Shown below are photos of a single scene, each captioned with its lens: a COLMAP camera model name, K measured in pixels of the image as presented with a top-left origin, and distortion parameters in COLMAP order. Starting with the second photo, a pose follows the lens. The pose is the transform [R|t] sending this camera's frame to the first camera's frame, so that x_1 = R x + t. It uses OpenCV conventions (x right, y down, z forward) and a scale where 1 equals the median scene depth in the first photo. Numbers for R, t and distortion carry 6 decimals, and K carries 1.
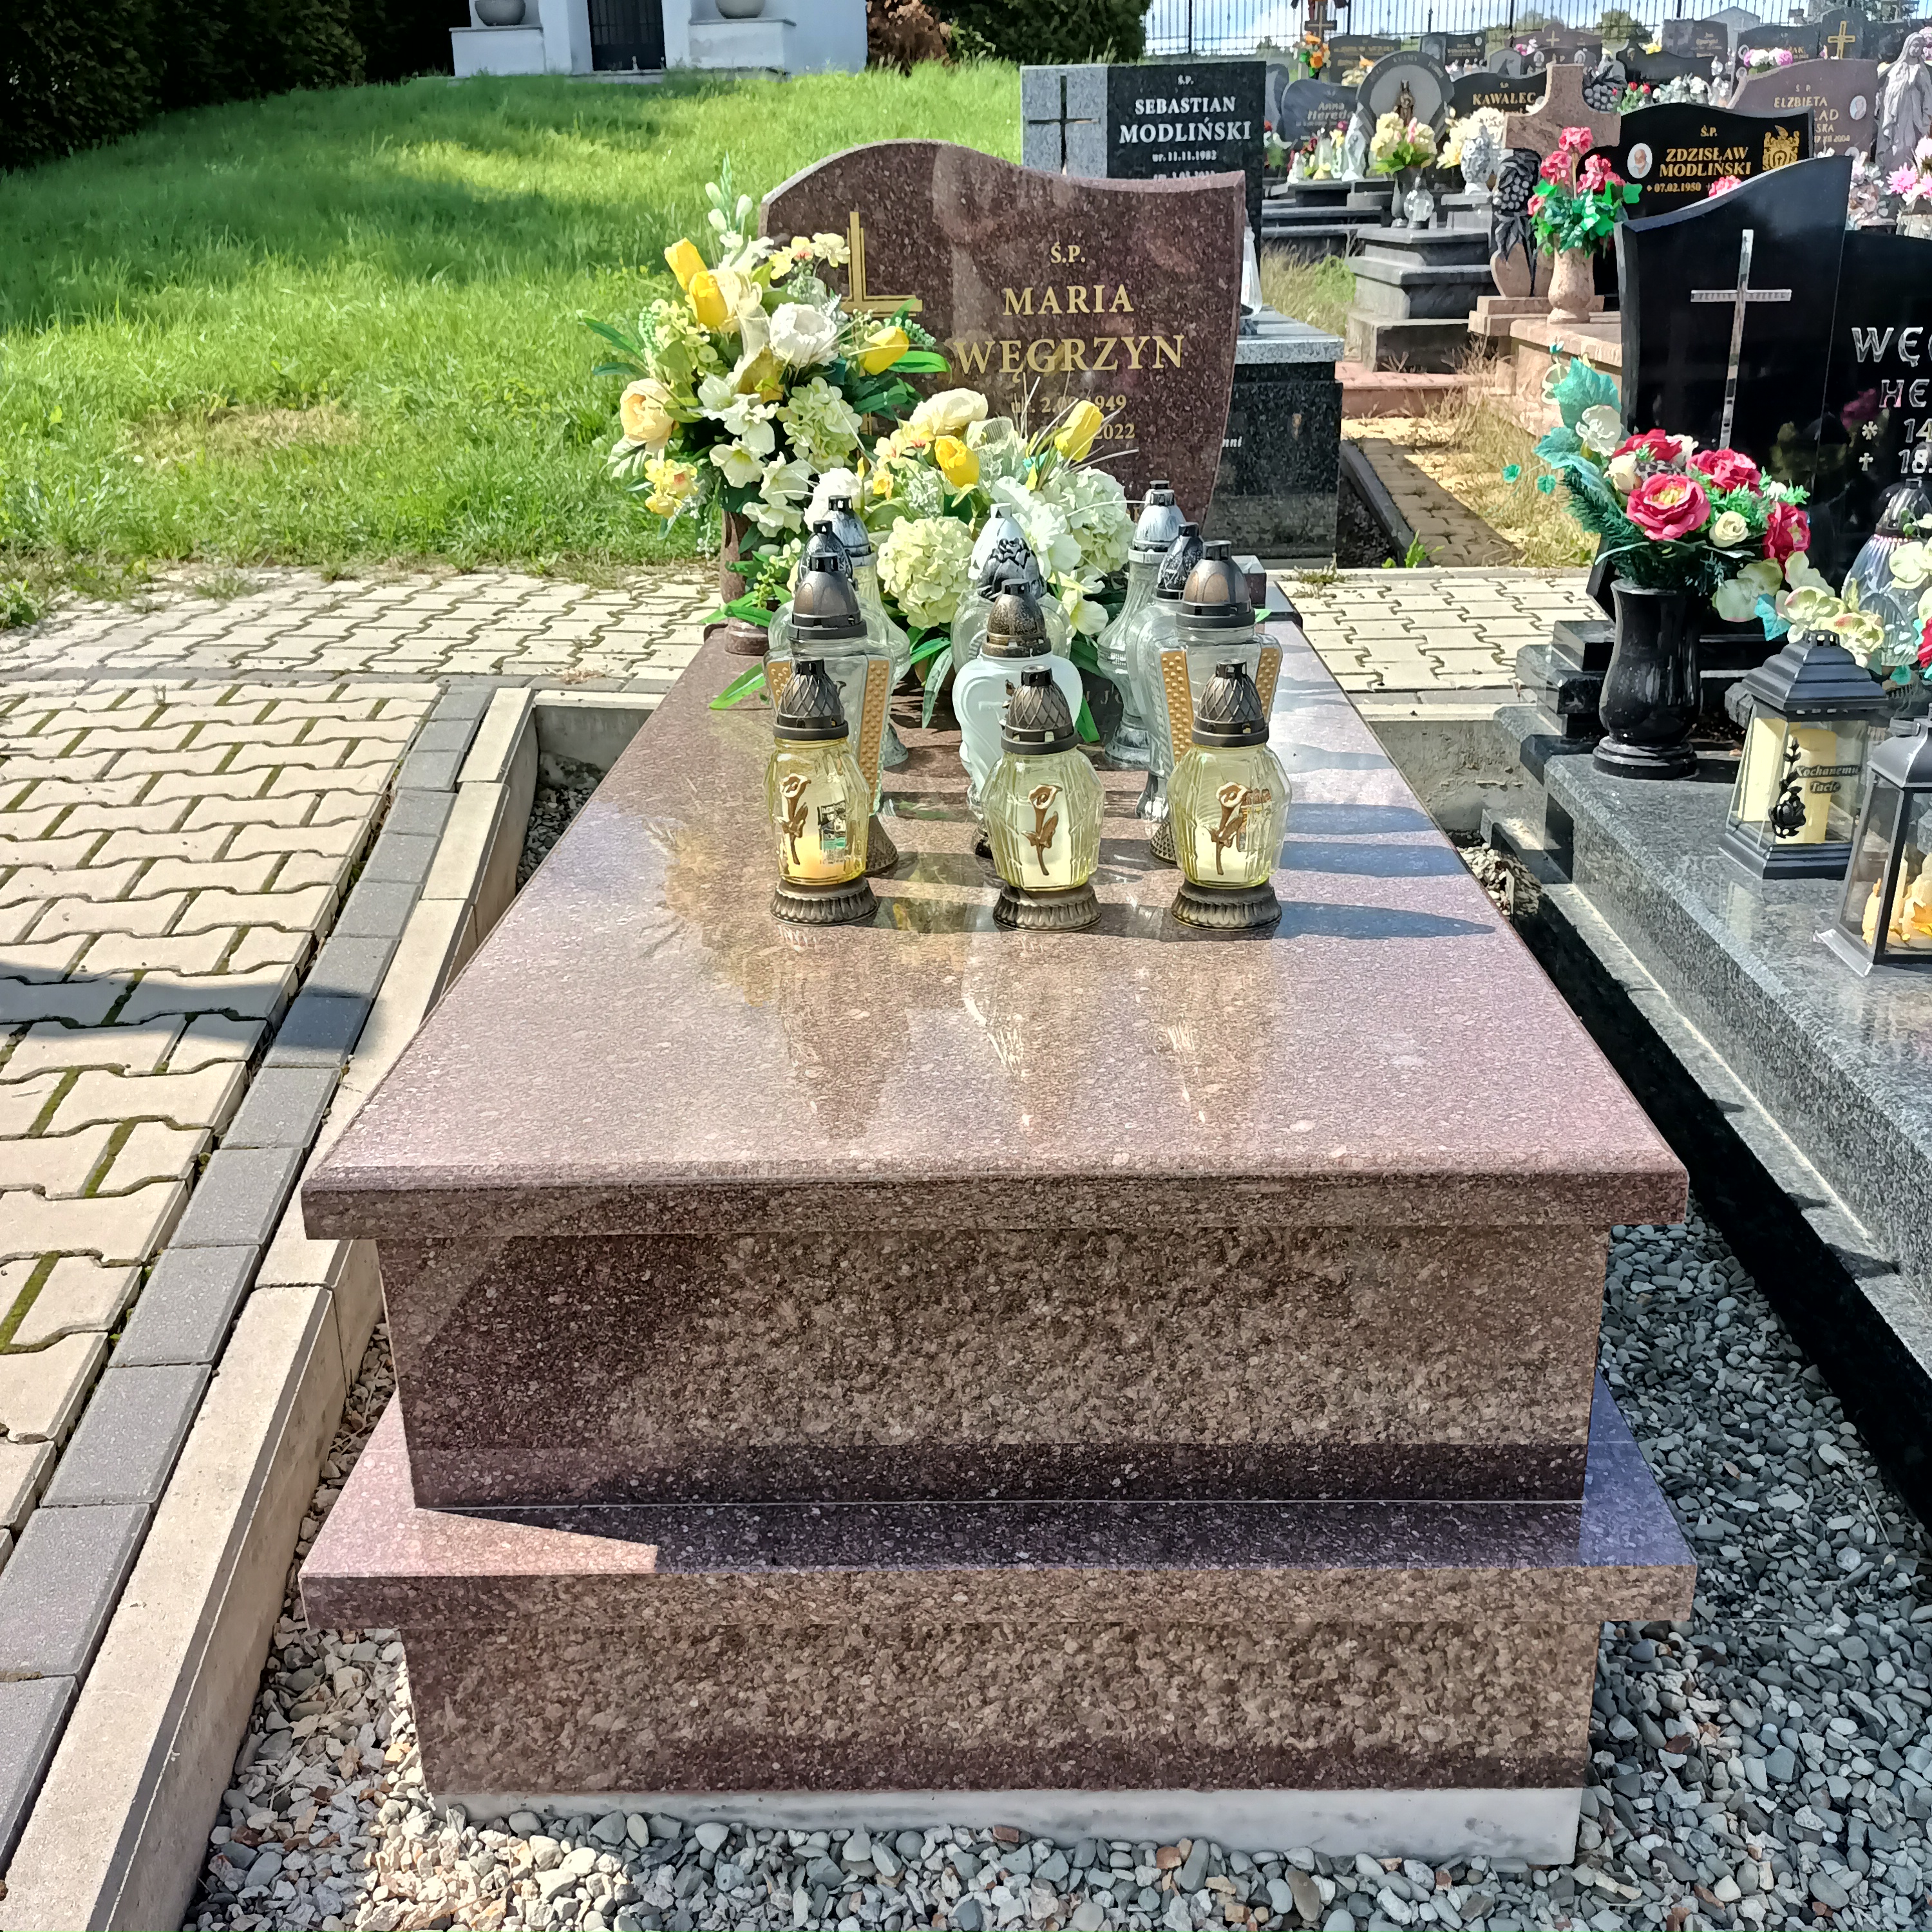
lens RADIAL K [[1933.9, 0, 966.0], [0, 1933.9, 966.0], [0, 0, 1]] dist [0.127951, -0.253607]
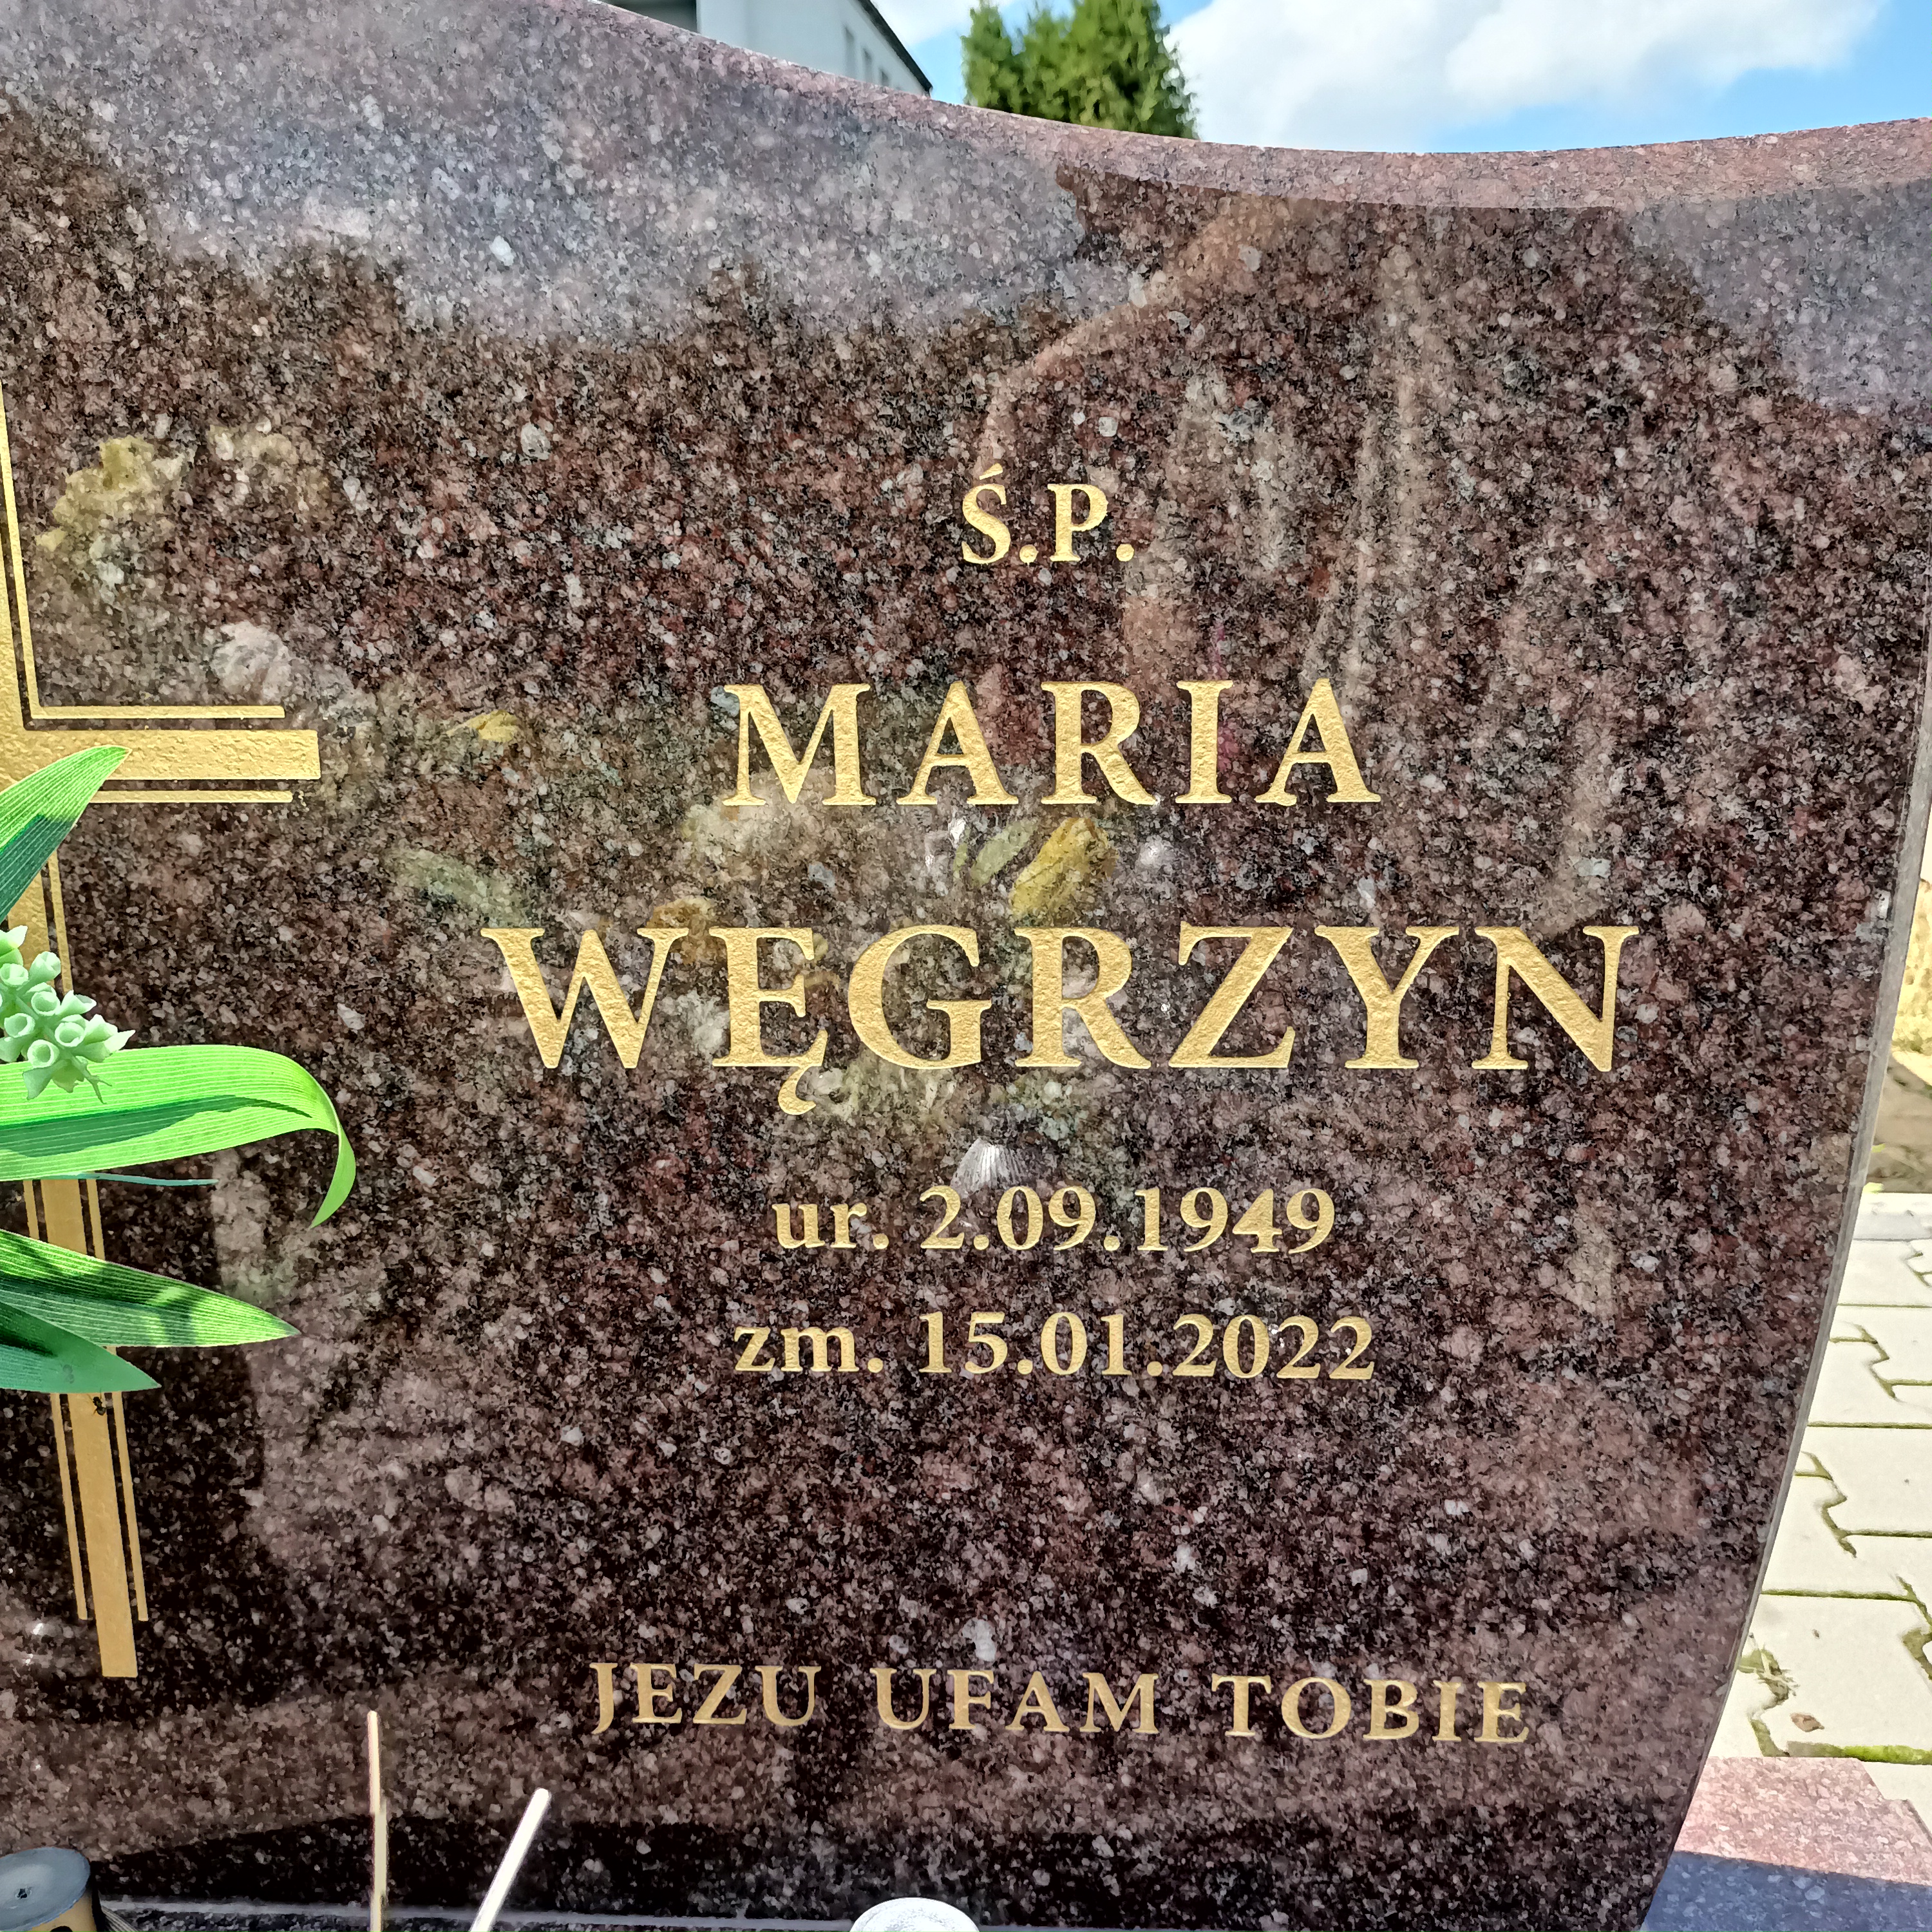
lens RADIAL K [[1933.9, 0, 966.0], [0, 1933.9, 966.0], [0, 0, 1]] dist [0.127951, -0.253607]
pose [[0.999539, 0.017440, -0.024872, 0.049110], [-0.020161, 0.993307, -0.113730, -0.295247], [0.022722, 0.114179, 0.993200, 0.806059]]
